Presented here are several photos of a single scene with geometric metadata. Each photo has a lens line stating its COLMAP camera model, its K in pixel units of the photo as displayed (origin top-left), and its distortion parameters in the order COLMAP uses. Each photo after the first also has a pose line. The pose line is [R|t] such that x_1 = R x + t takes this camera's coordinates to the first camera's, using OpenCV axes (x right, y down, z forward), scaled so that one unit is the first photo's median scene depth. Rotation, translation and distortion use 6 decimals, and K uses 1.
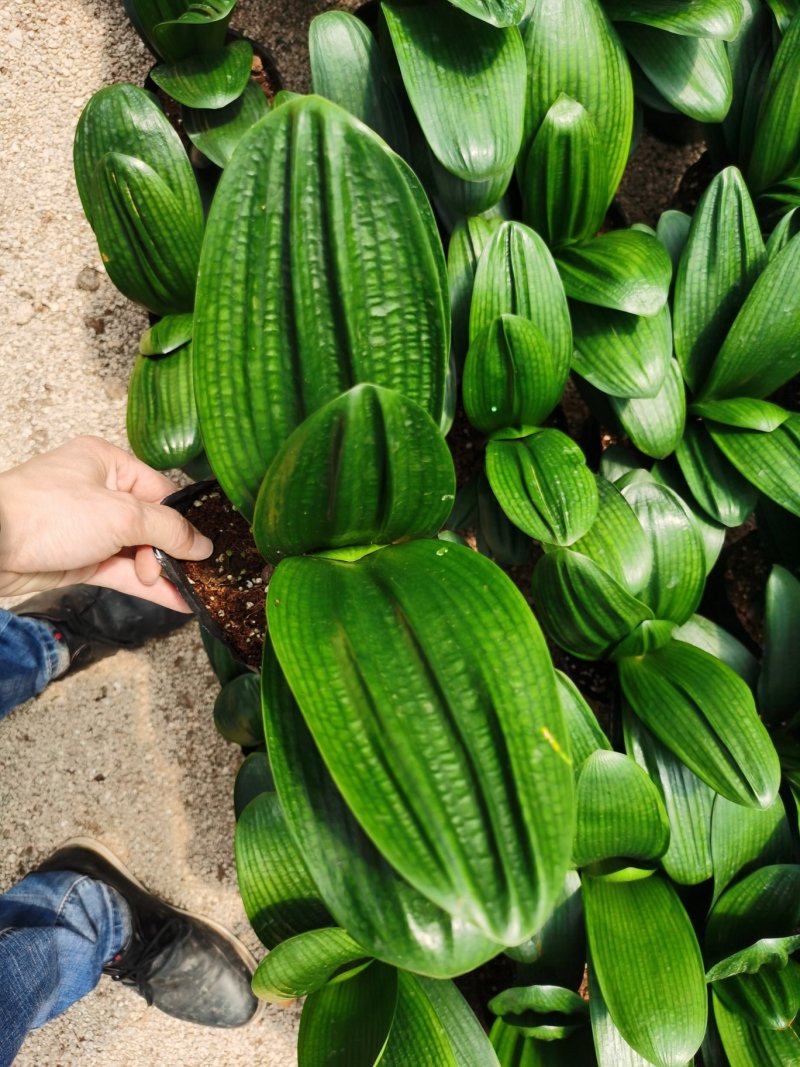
lens RADIAL K [[868.2, 0, 399.8], [0, 868.2, 531.7], [0, 0, 1]] dist [0.002808, -0.000192]
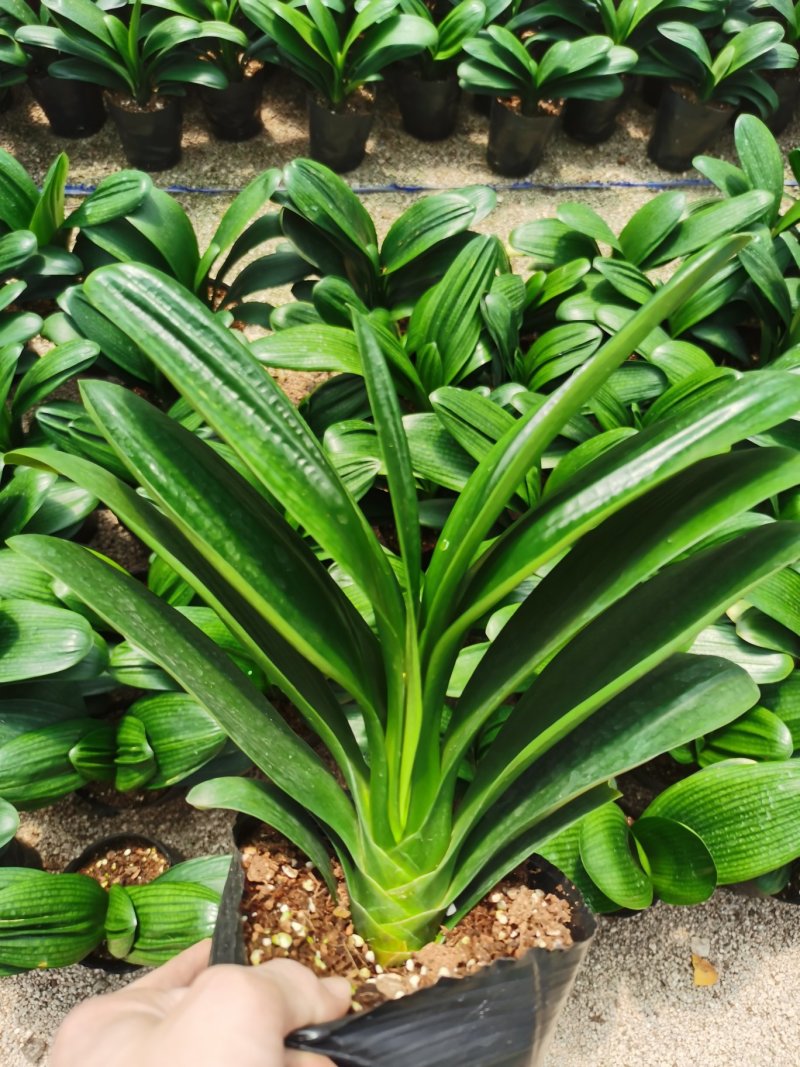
lens RADIAL K [[868.2, 0, 400.5], [0, 868.2, 534.1], [0, 0, 1]] dist [0.002808, -0.000192]
pose [[0.180417, -0.890583, 0.417507, -0.229590], [0.982920, 0.178914, -0.043106, 0.116823], [-0.036309, 0.418153, 0.907651, -0.362602]]
